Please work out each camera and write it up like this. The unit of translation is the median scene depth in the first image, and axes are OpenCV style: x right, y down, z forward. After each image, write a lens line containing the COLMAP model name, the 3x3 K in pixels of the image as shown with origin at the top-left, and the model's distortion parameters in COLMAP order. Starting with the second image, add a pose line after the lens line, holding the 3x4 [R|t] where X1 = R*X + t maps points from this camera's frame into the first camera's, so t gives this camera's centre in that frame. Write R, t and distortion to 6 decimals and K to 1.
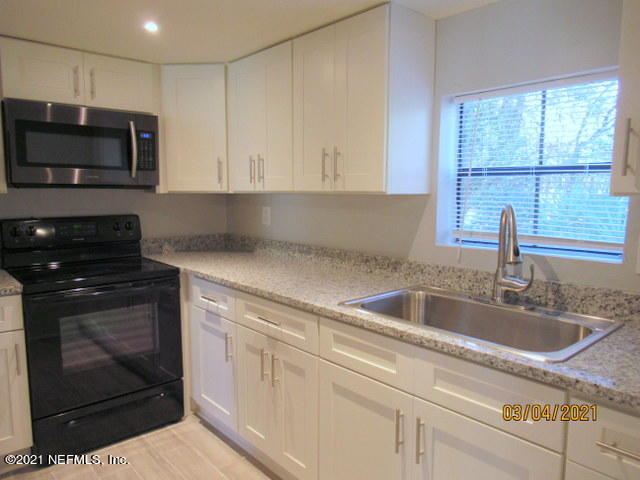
lens RADIAL K [[477.3, 0, 321.5], [0, 477.3, 240.1], [0, 0, 1]] dist [-0.002282, -0.003646]
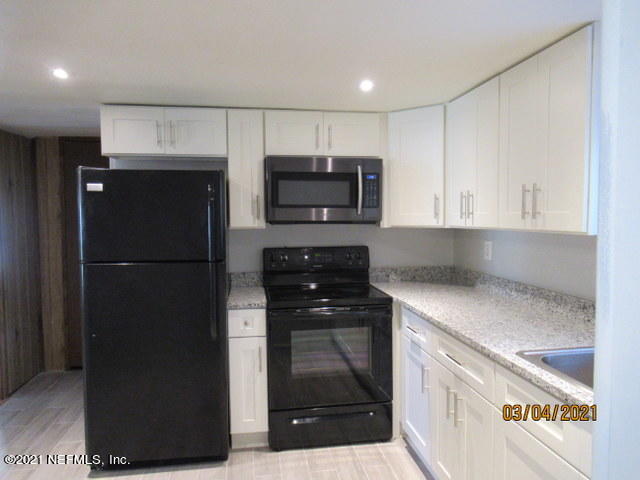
lens RADIAL K [[477.3, 0, 318.7], [0, 477.3, 240.0], [0, 0, 1]] dist [-0.002282, -0.003646]
pose [[0.841131, 0.018541, -0.540513, 0.147875], [-0.047198, 0.998116, -0.039210, -0.021905], [0.538767, 0.058492, 0.840422, -0.005649]]
